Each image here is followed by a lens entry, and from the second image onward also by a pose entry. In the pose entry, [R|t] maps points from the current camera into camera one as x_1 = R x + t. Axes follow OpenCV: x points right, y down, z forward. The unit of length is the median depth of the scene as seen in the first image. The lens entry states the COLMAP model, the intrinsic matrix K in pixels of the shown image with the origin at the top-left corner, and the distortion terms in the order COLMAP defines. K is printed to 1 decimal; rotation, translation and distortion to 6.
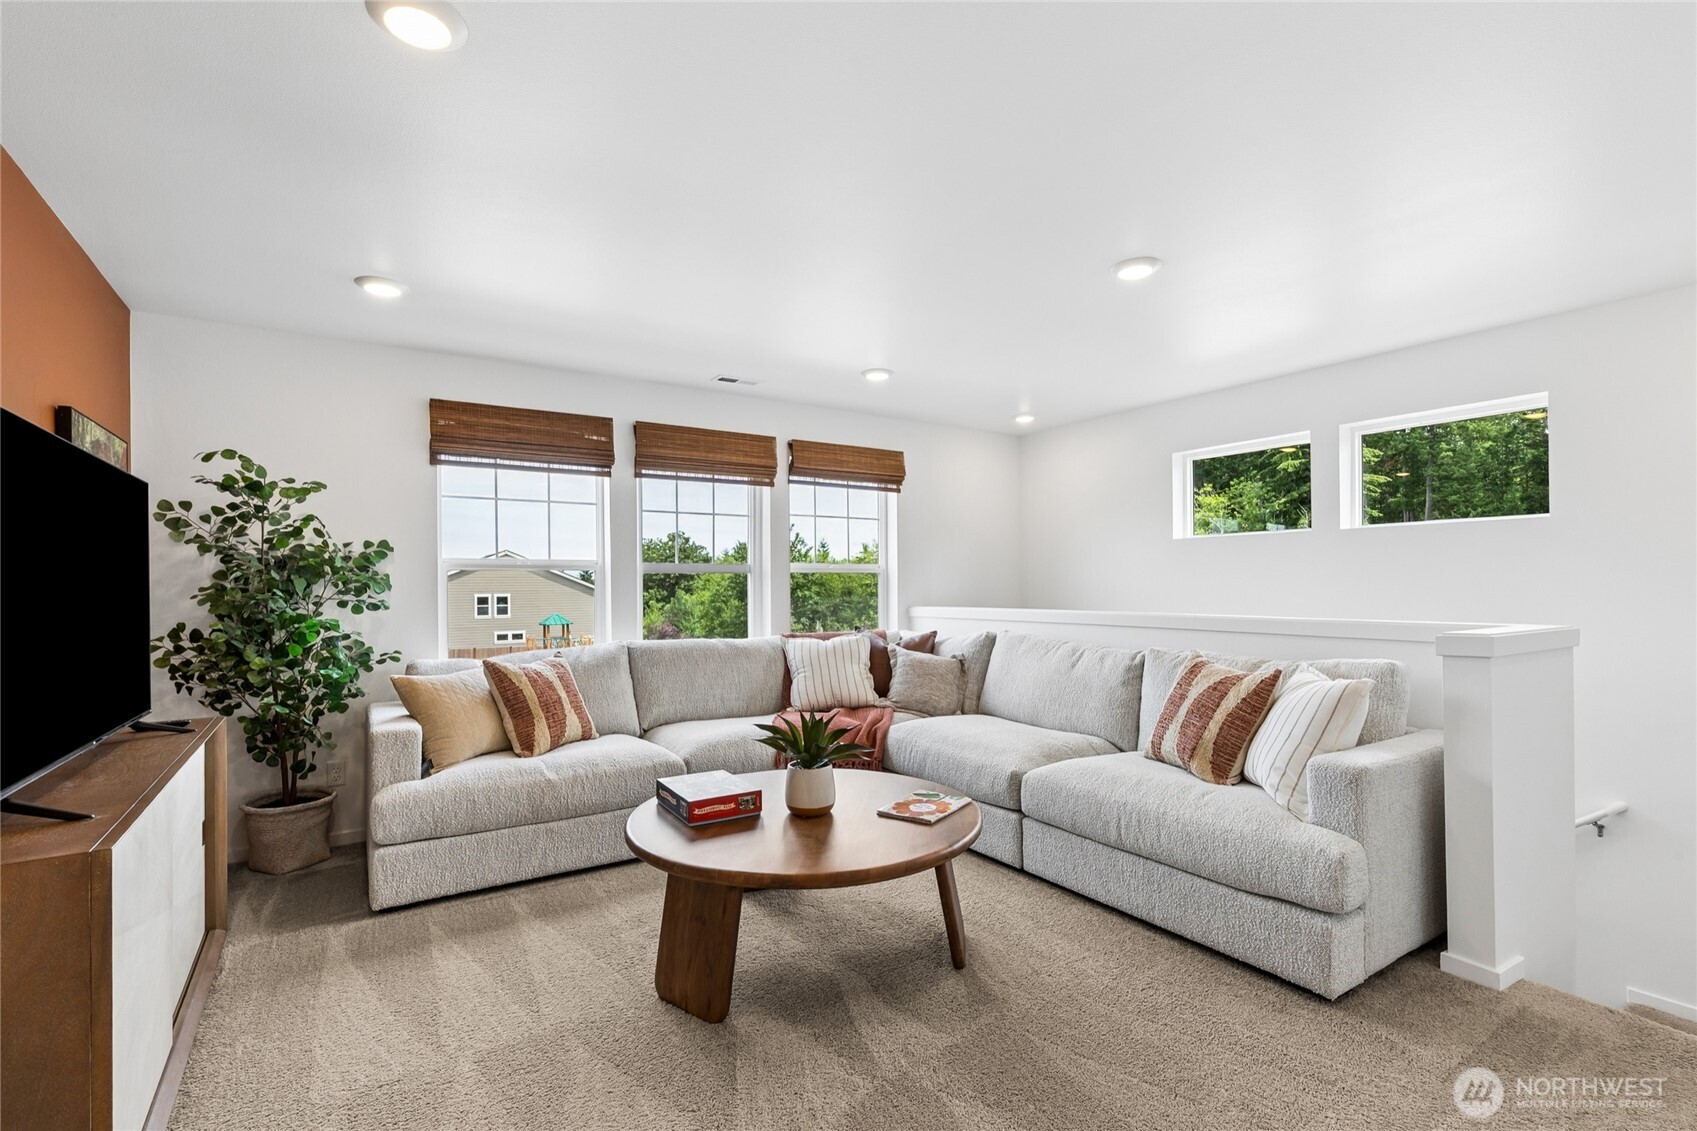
lens RADIAL K [[767.7, 0, 854.9], [0, 767.7, 577.8], [0, 0, 1]] dist [0.010188, -0.000550]
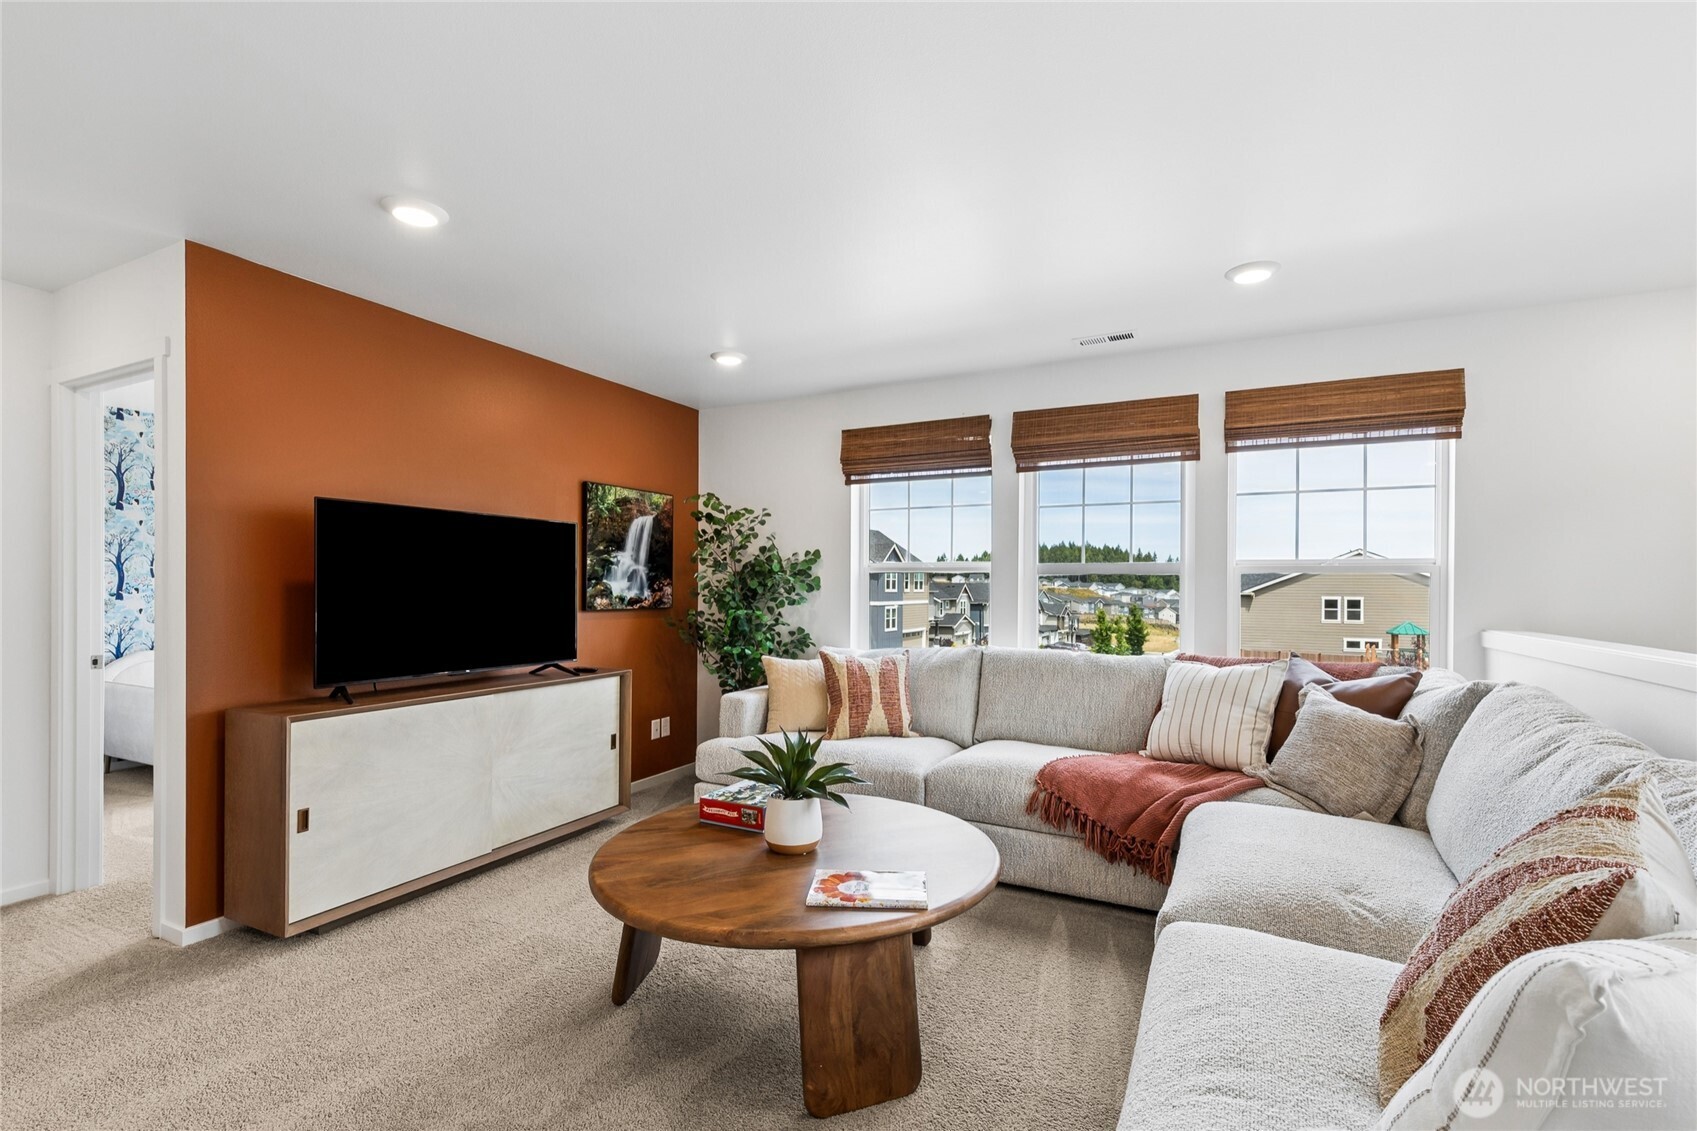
lens RADIAL K [[767.7, 0, 851.6], [0, 767.7, 570.0], [0, 0, 1]] dist [0.010188, -0.000550]
pose [[0.494260, -0.009348, -0.869264, 0.430134], [-0.000747, 0.999937, -0.011178, -0.001056], [0.869314, 0.006174, 0.494222, 0.363754]]
